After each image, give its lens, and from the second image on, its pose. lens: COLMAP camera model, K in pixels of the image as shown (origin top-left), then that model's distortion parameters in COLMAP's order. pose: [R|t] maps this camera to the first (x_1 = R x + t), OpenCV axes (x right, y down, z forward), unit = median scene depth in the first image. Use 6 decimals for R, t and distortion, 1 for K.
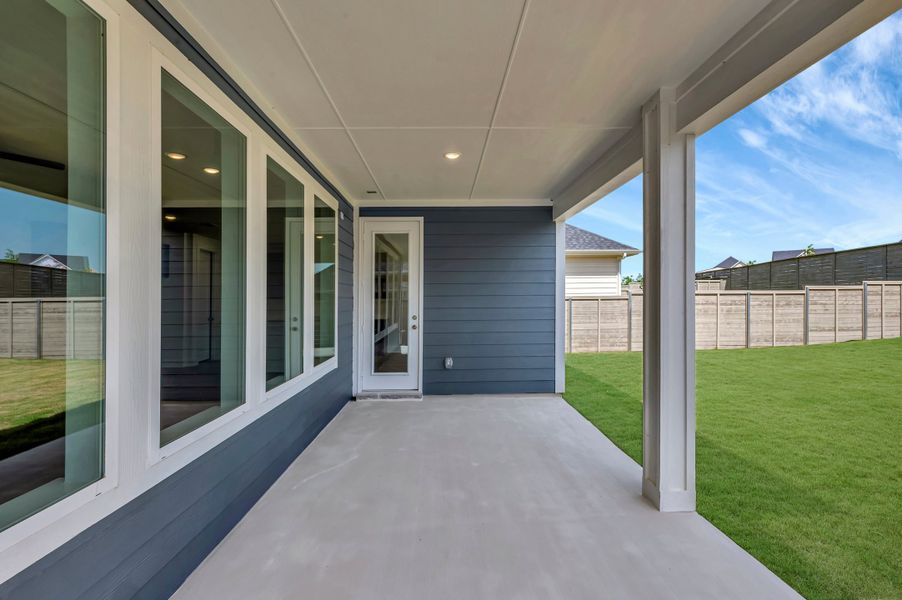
lens RADIAL K [[357.5, 0, 450.7], [0, 357.5, 297.6], [0, 0, 1]] dist [0.000170, -0.000164]
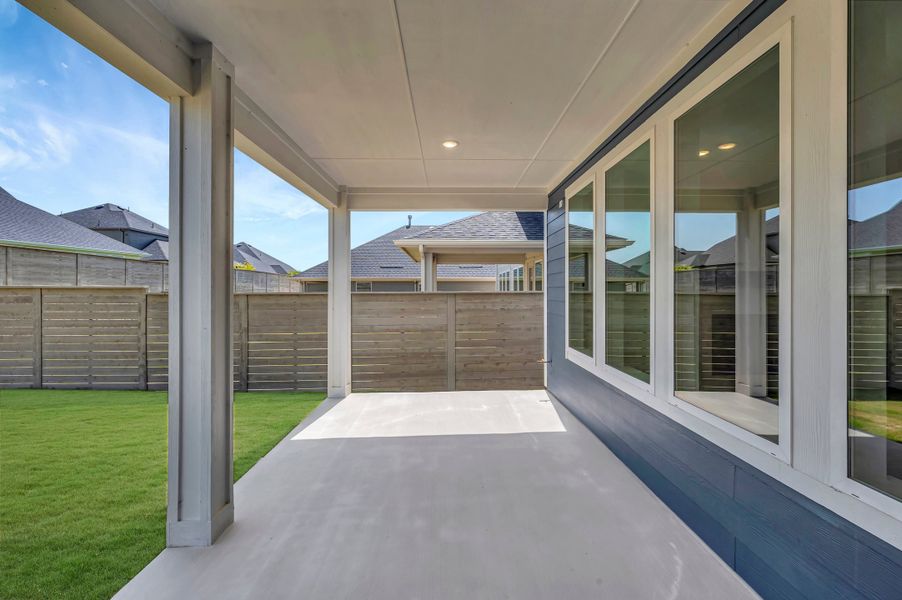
lens RADIAL K [[409.0, 0, 454.6], [0, 409.0, 288.0], [0, 0, 1]] dist [-0.001677, -0.000605]
pose [[-0.999984, 0.004931, 0.002806, 0.001412], [0.004914, 0.999970, -0.006039, -0.000592], [-0.002836, -0.006026, -0.999978, 2.063665]]
